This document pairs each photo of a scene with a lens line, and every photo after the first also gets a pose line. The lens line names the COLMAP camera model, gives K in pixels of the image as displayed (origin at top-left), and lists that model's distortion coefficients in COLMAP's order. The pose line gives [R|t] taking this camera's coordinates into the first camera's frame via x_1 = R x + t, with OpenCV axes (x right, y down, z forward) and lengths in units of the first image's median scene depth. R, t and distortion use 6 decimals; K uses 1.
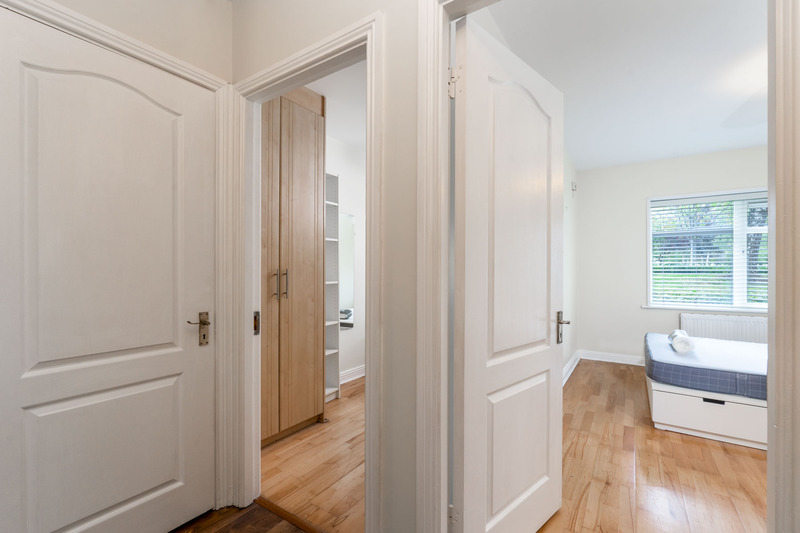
lens RADIAL K [[350.5, 0, 397.8], [0, 350.5, 268.7], [0, 0, 1]] dist [-0.000411, -0.000068]
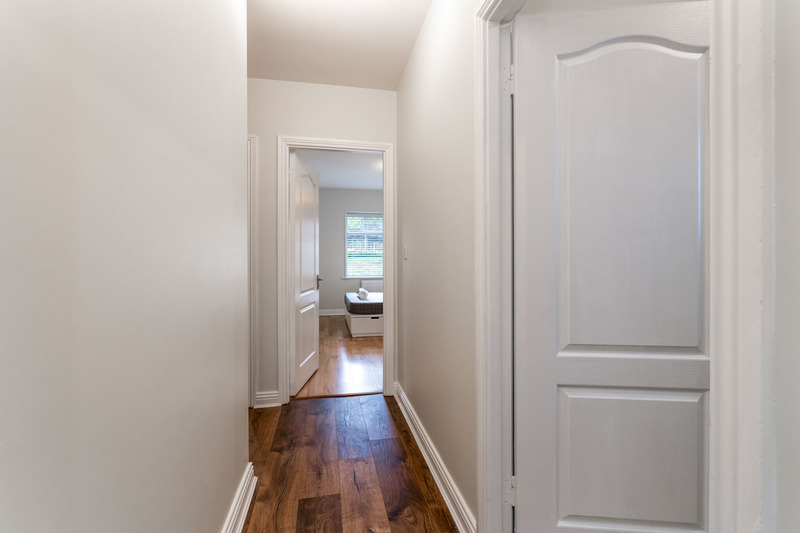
lens RADIAL K [[355.5, 0, 397.1], [0, 355.5, 258.4], [0, 0, 1]] dist [-0.002945, -0.000485]
pose [[0.706730, -0.011039, 0.707397, -0.427597], [0.003206, 0.999918, 0.012401, -0.003824], [-0.707476, -0.006497, 0.706707, -0.506874]]
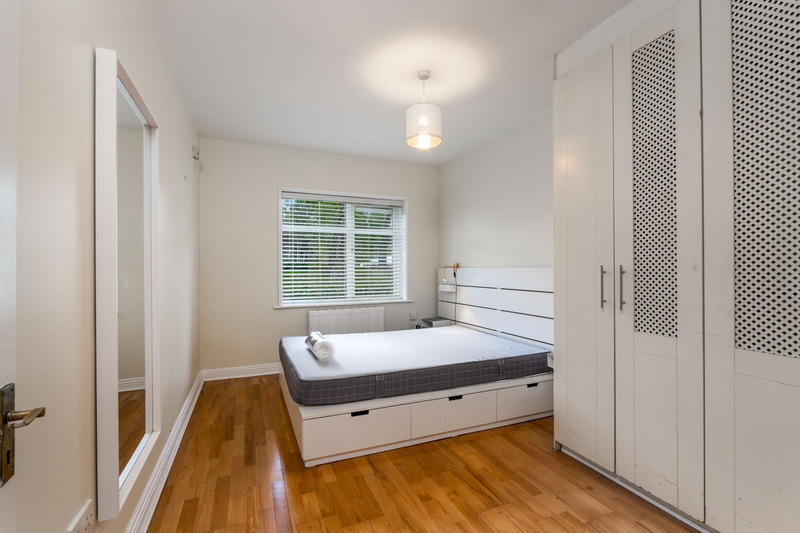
lens RADIAL K [[356.4, 0, 398.1], [0, 356.4, 274.3], [0, 0, 1]] dist [0.001372, 0.000016]
pose [[0.549064, -0.015139, 0.835643, 0.168230], [-0.002108, 0.999808, 0.019498, 0.006600], [-0.835778, -0.012467, 0.548926, 0.351888]]
